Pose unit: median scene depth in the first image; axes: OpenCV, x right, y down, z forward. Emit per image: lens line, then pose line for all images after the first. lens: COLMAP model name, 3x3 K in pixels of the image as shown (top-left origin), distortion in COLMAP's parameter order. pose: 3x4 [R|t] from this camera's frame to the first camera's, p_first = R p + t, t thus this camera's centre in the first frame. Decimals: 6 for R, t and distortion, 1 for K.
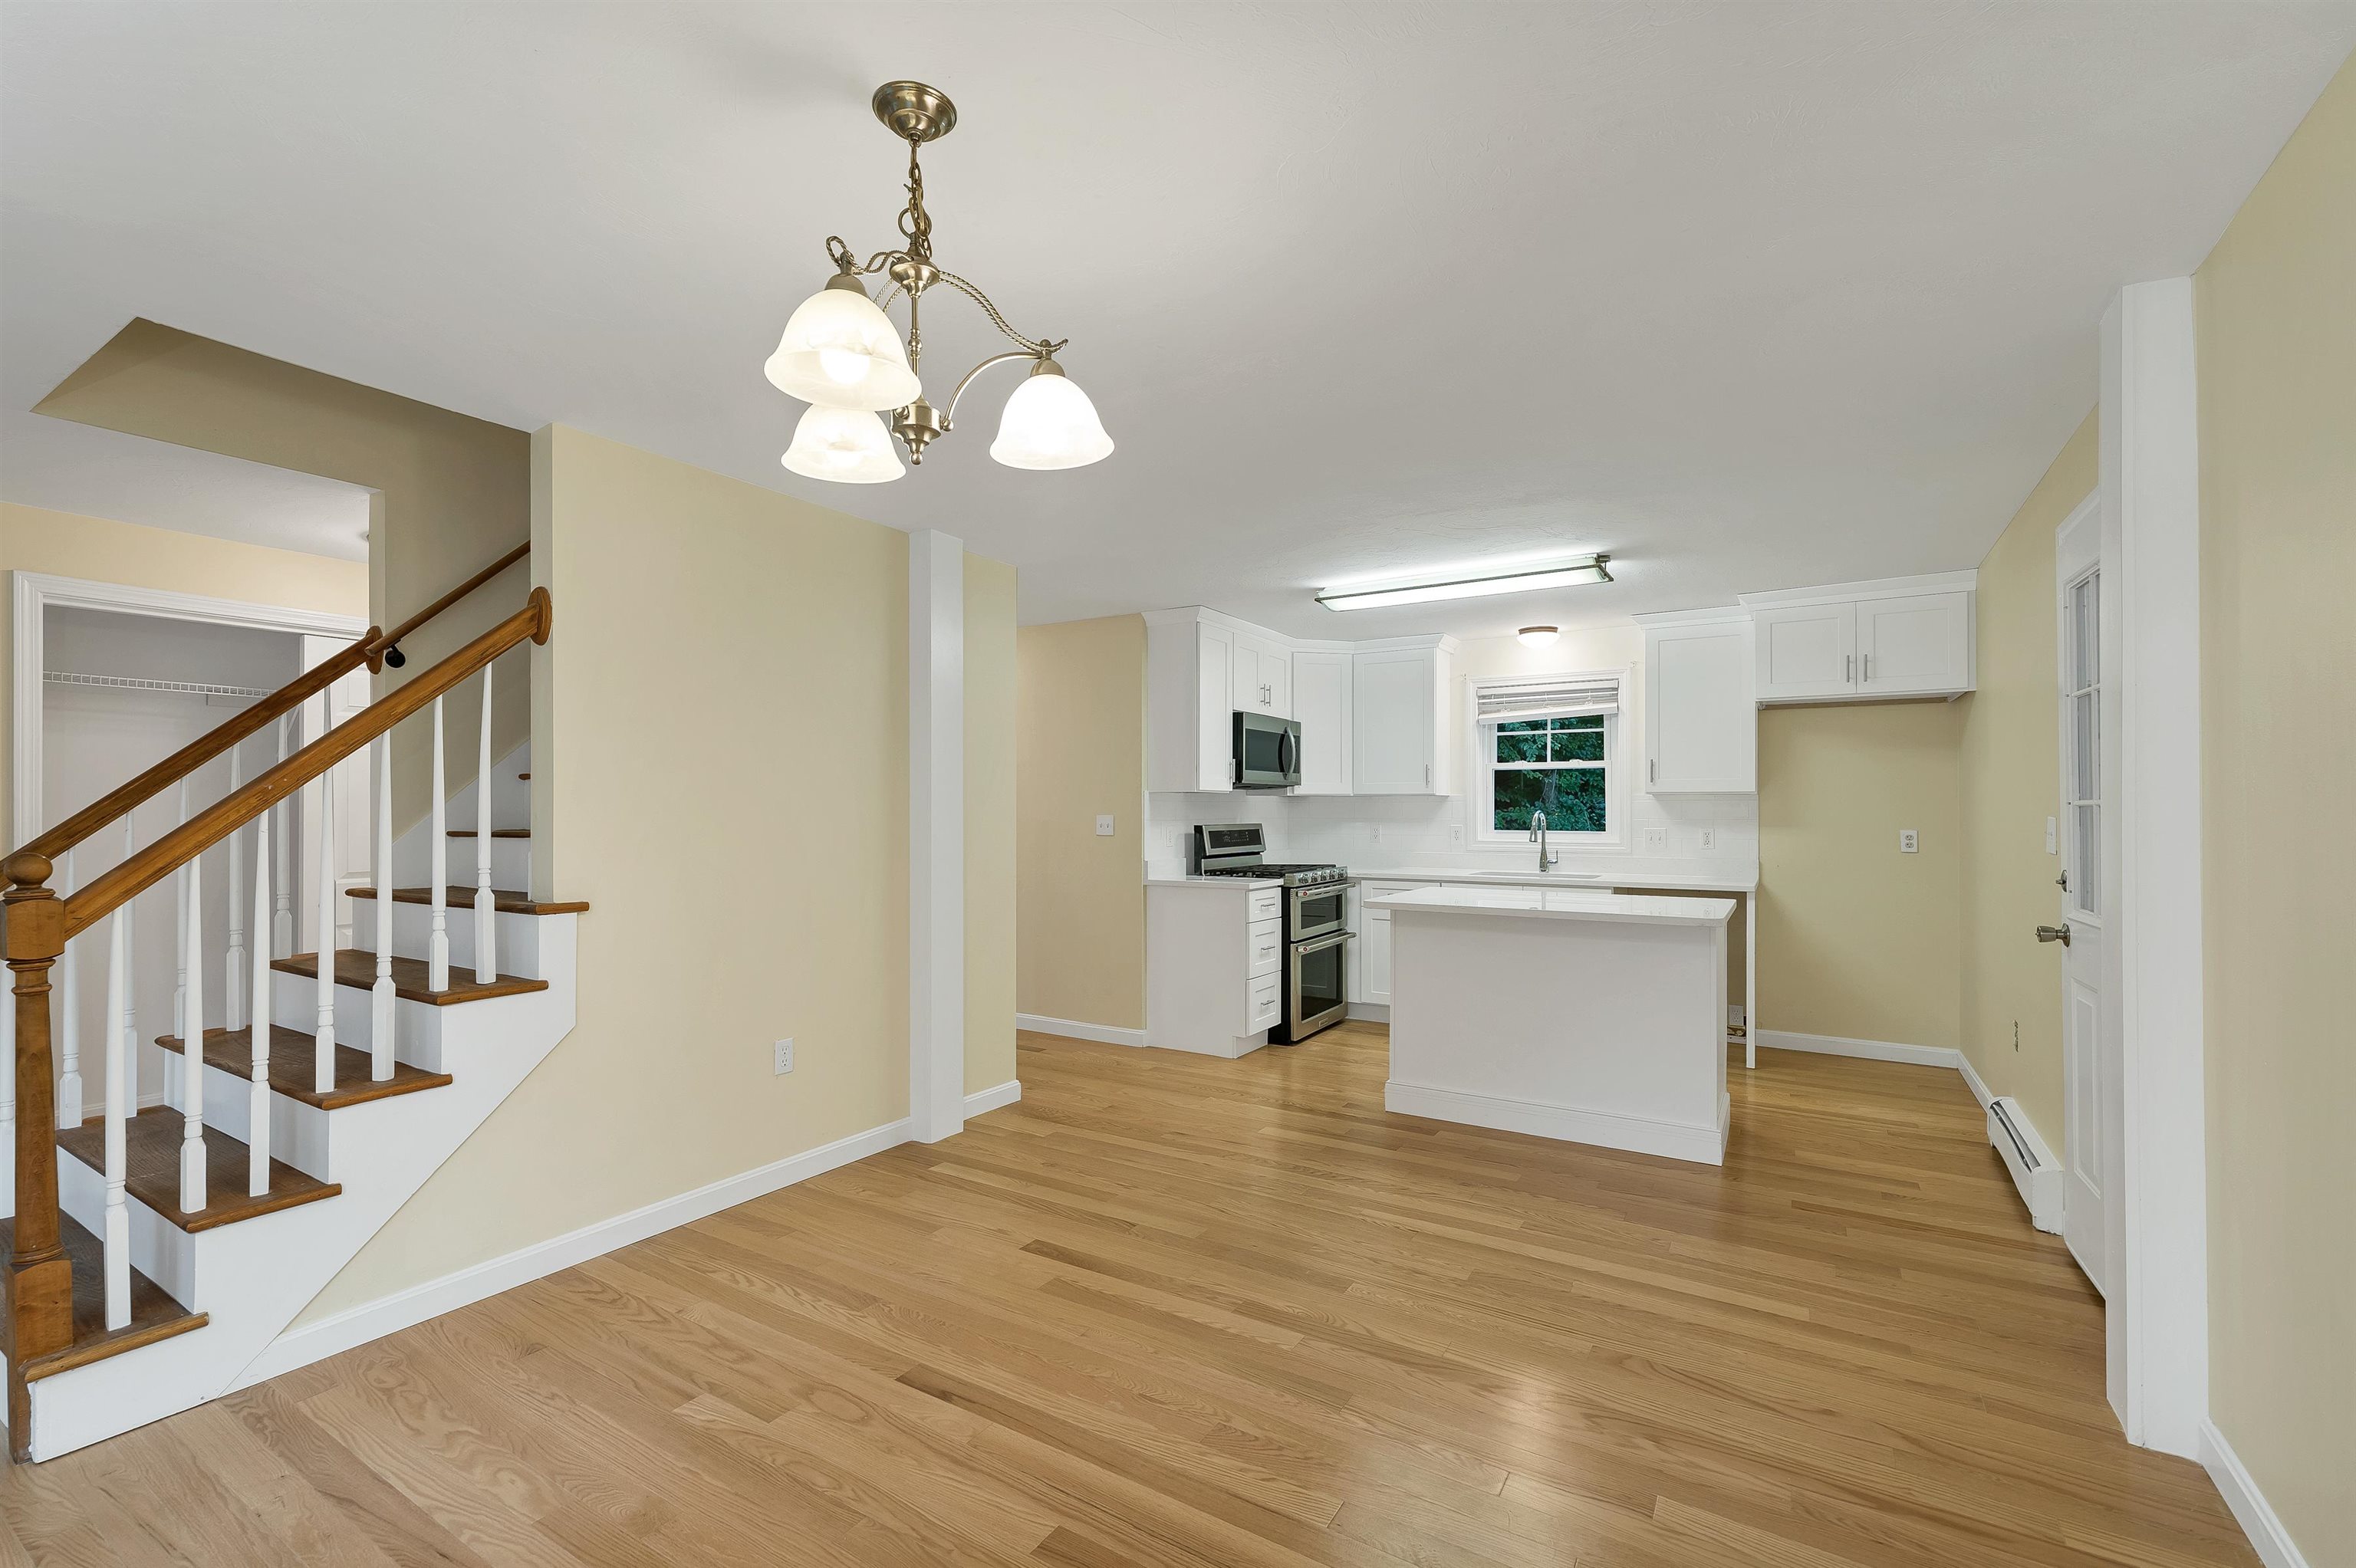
lens RADIAL K [[1001.3, 0, 1159.8], [0, 1001.3, 797.5], [0, 0, 1]] dist [0.001298, 0.000204]
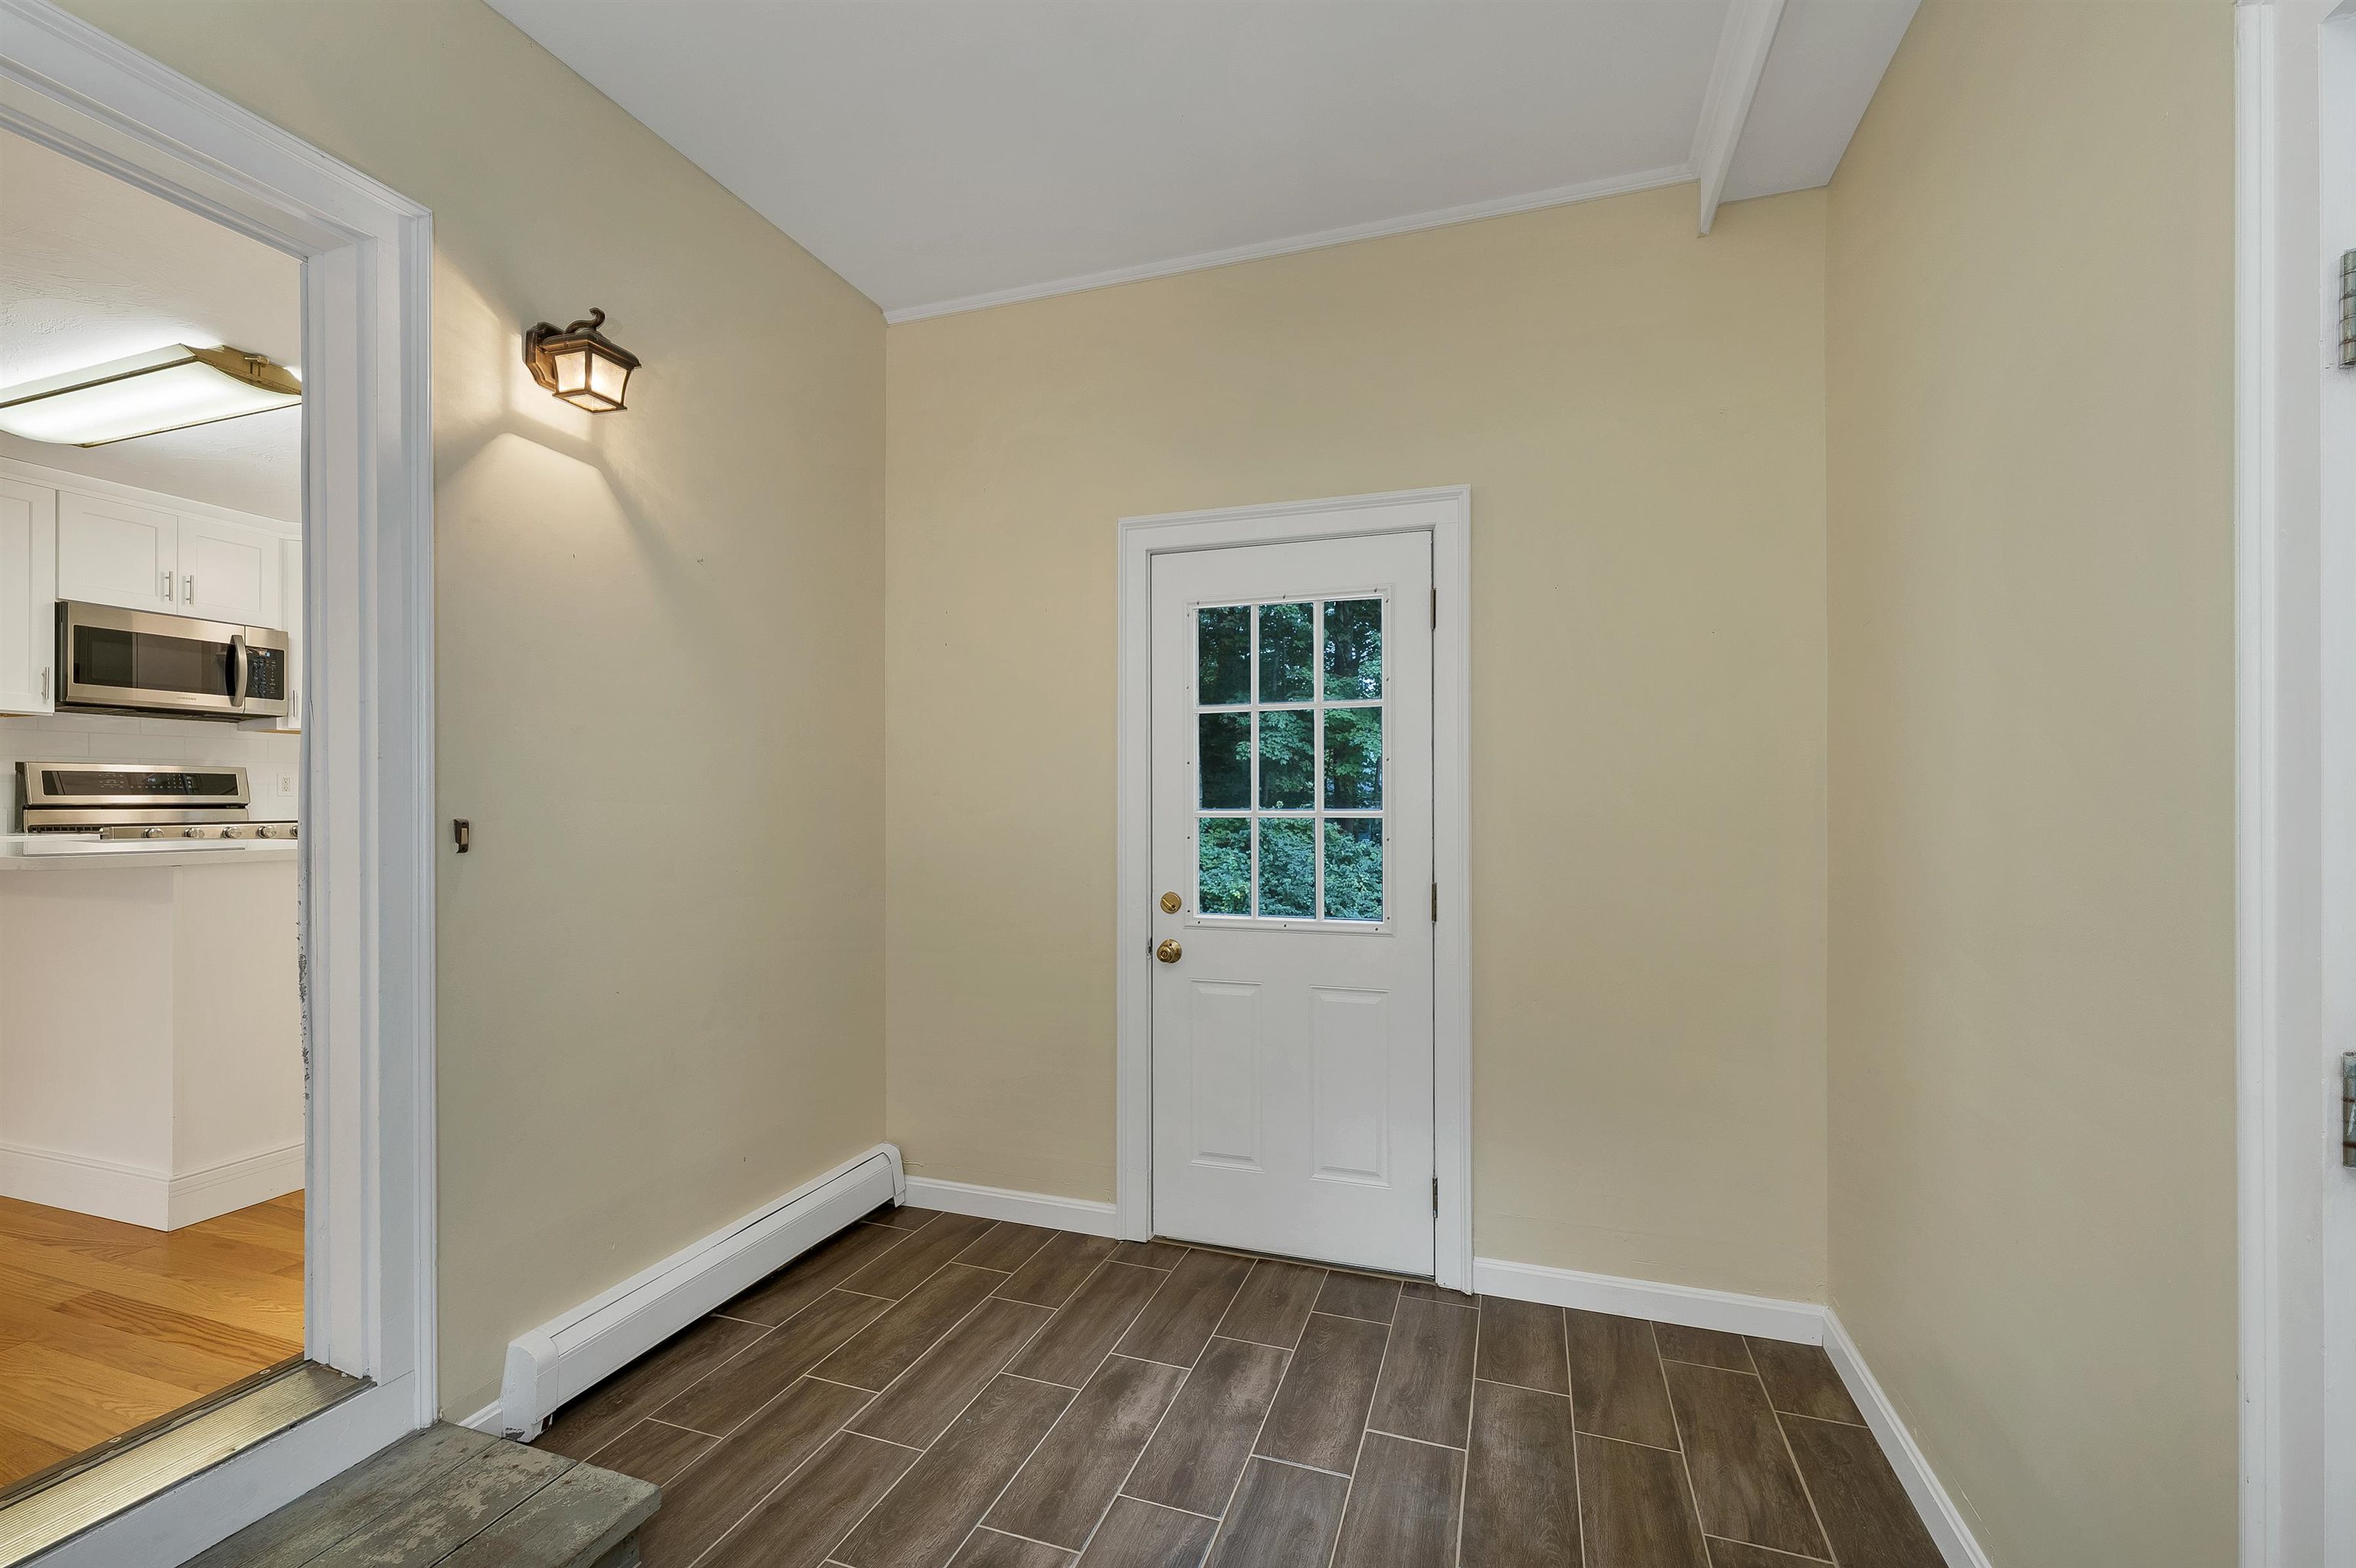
lens RADIAL K [[1030.3, 0, 1172.9], [0, 1030.3, 790.0], [0, 0, 1]] dist [0.004045, 0.000620]
pose [[0.973386, 0.000608, 0.229170, 0.680403], [-0.002515, 0.999965, 0.008033, 0.040435], [-0.229157, -0.008396, 0.973353, 0.106063]]
